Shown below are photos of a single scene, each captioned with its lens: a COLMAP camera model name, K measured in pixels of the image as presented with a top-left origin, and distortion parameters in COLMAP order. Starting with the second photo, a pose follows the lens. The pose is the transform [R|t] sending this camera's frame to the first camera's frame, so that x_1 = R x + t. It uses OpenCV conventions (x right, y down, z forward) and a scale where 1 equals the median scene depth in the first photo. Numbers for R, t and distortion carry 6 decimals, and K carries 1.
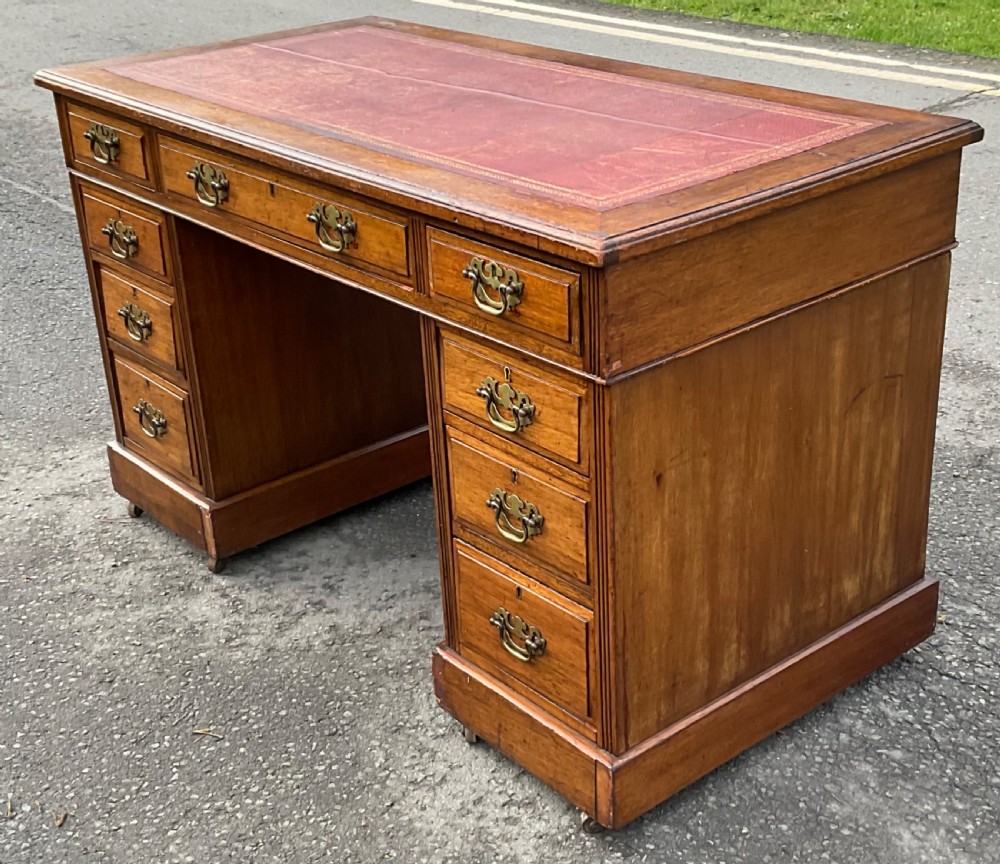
lens RADIAL K [[1507.3, 0, 569.0], [0, 1507.3, 452.4], [0, 0, 1]] dist [0.087434, 0.000000]
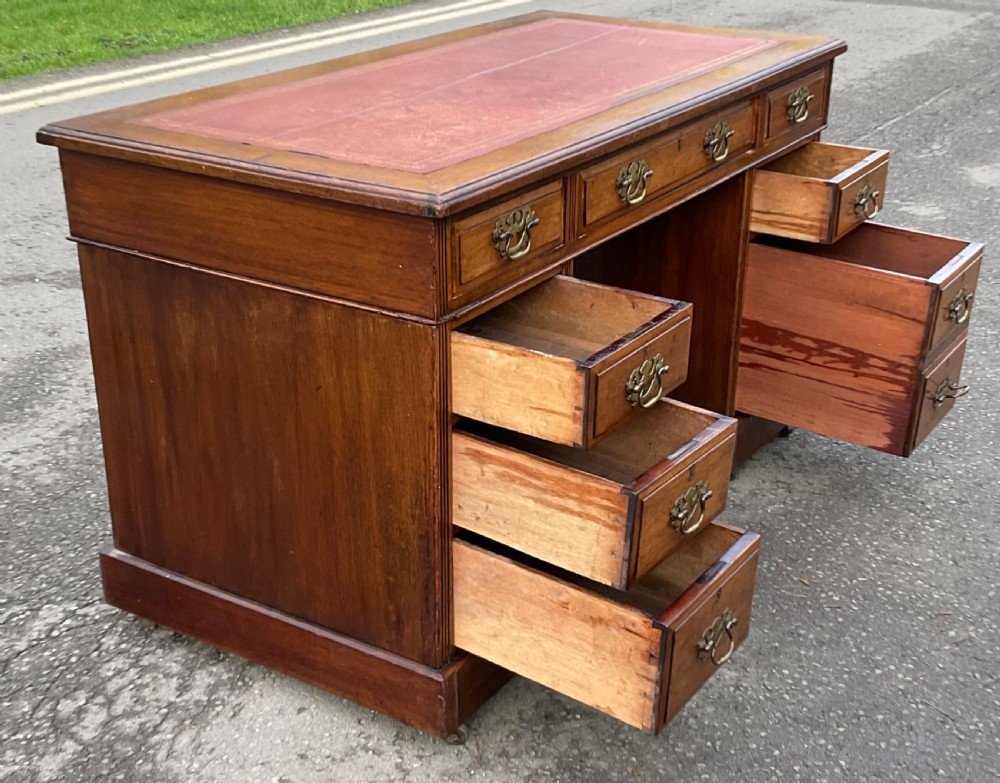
lens RADIAL K [[1370.5, 0, 497.3], [0, 1370.5, 397.3], [0, 0, 1]] dist [0.113190, 0.000000]
pose [[-0.263758, -0.357871, 0.895746, -1.205790], [0.420424, 0.793129, 0.440670, -0.559745], [-0.868145, 0.492823, -0.058737, 1.321956]]
